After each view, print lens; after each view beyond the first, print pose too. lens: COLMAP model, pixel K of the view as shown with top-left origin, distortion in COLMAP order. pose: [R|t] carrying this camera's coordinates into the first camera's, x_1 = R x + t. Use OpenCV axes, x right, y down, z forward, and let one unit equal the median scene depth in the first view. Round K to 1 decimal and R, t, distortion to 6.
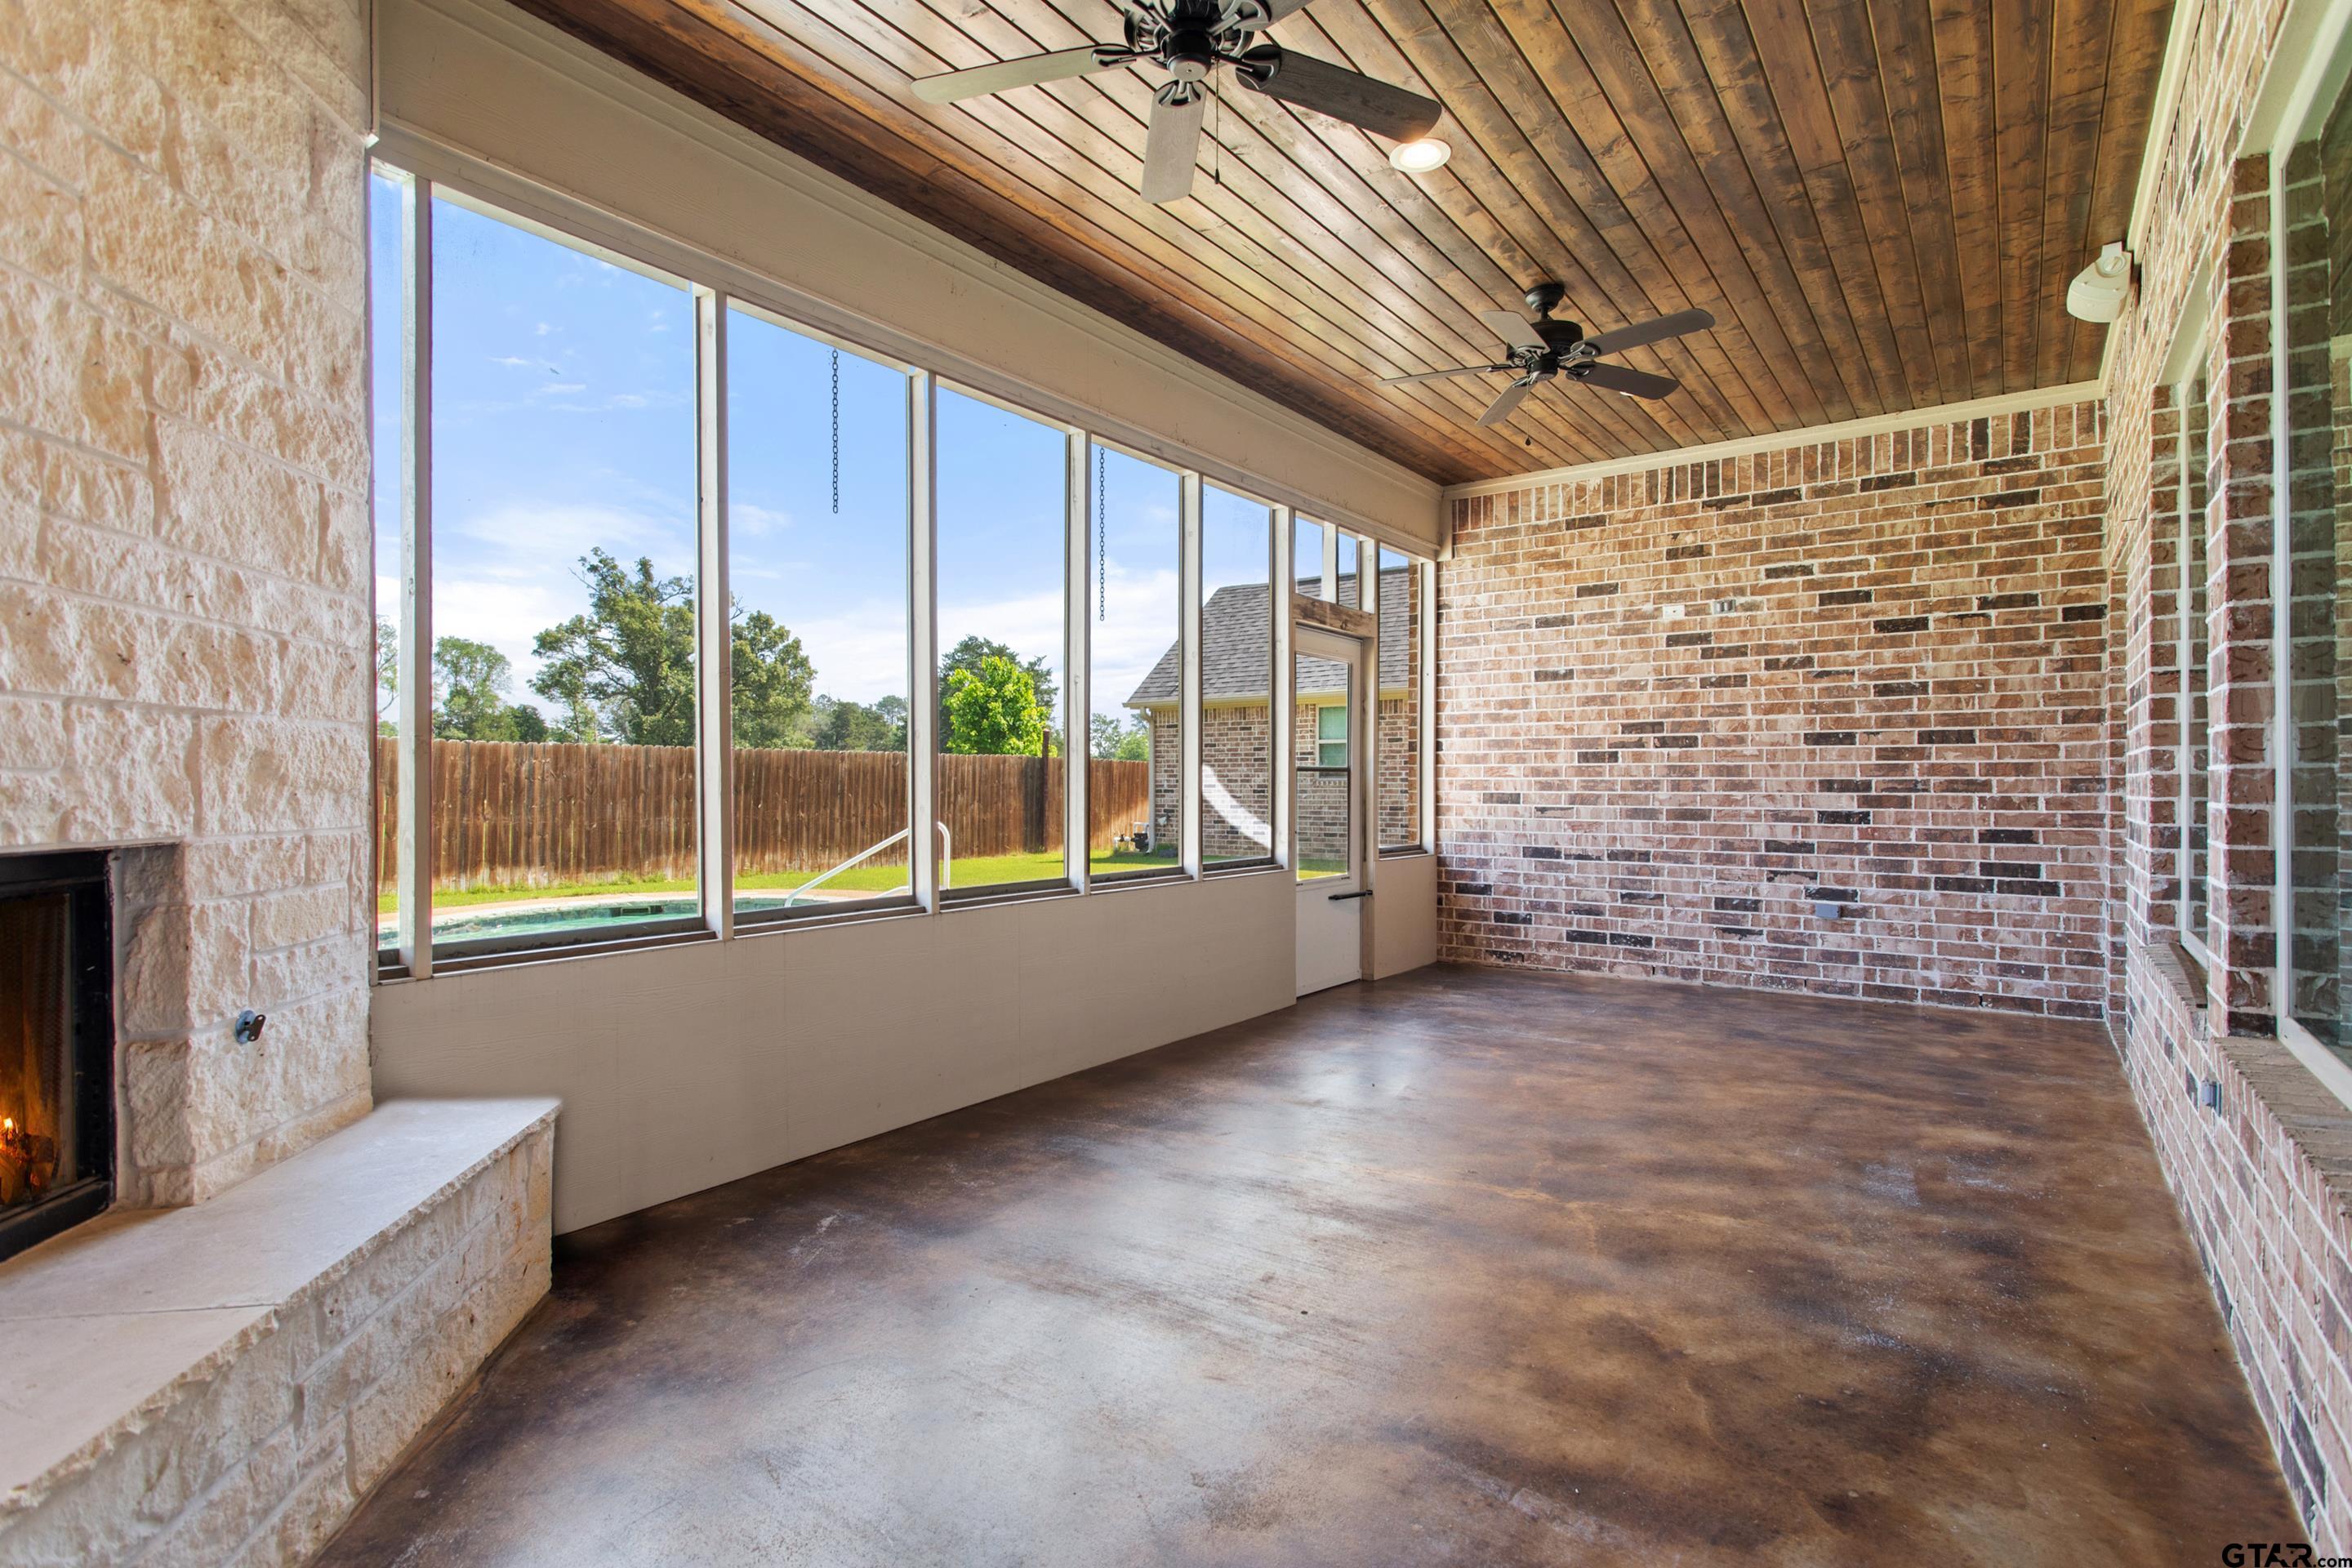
lens RADIAL K [[1119.9, 0, 1191.9], [0, 1119.9, 785.7], [0, 0, 1]] dist [0.000072, 0.002496]
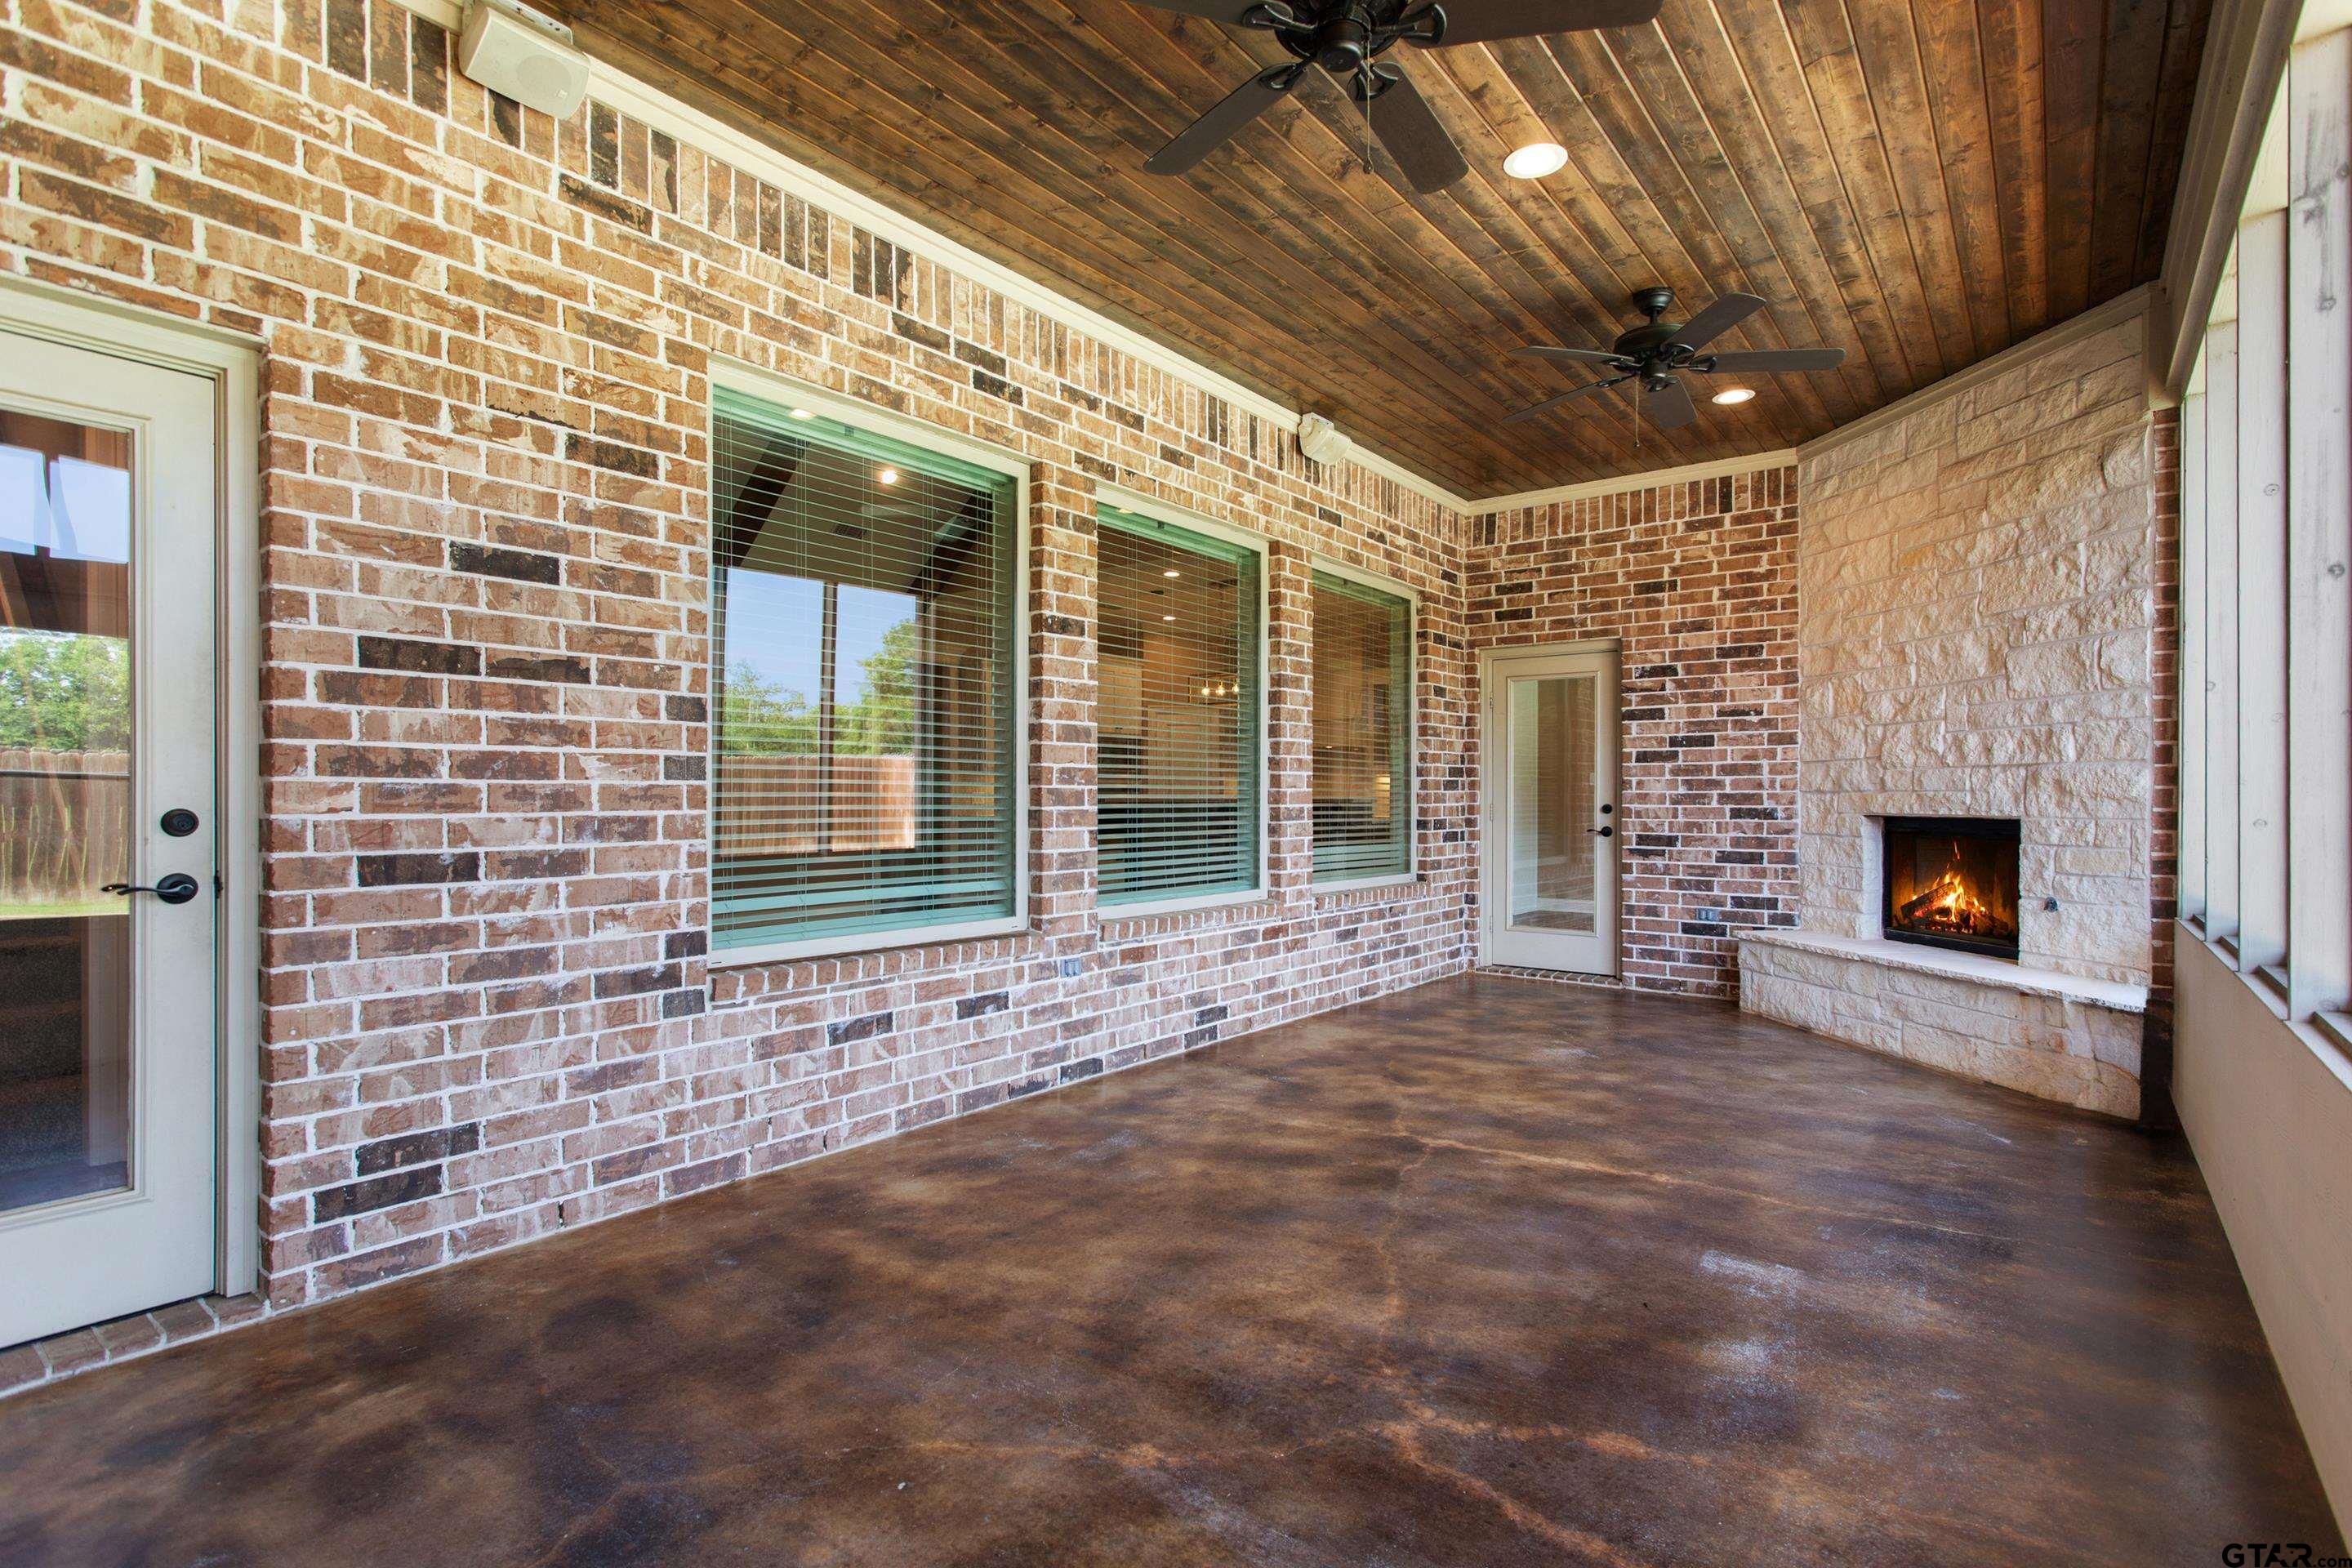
lens RADIAL K [[1119.9, 0, 1170.2], [0, 1119.9, 793.9], [0, 0, 1]] dist [0.000072, 0.002496]
pose [[-0.999063, 0.001235, 0.043260, 0.178536], [0.001091, 0.999994, -0.003358, 0.000626], [-0.043264, -0.003307, -0.999058, 0.739353]]
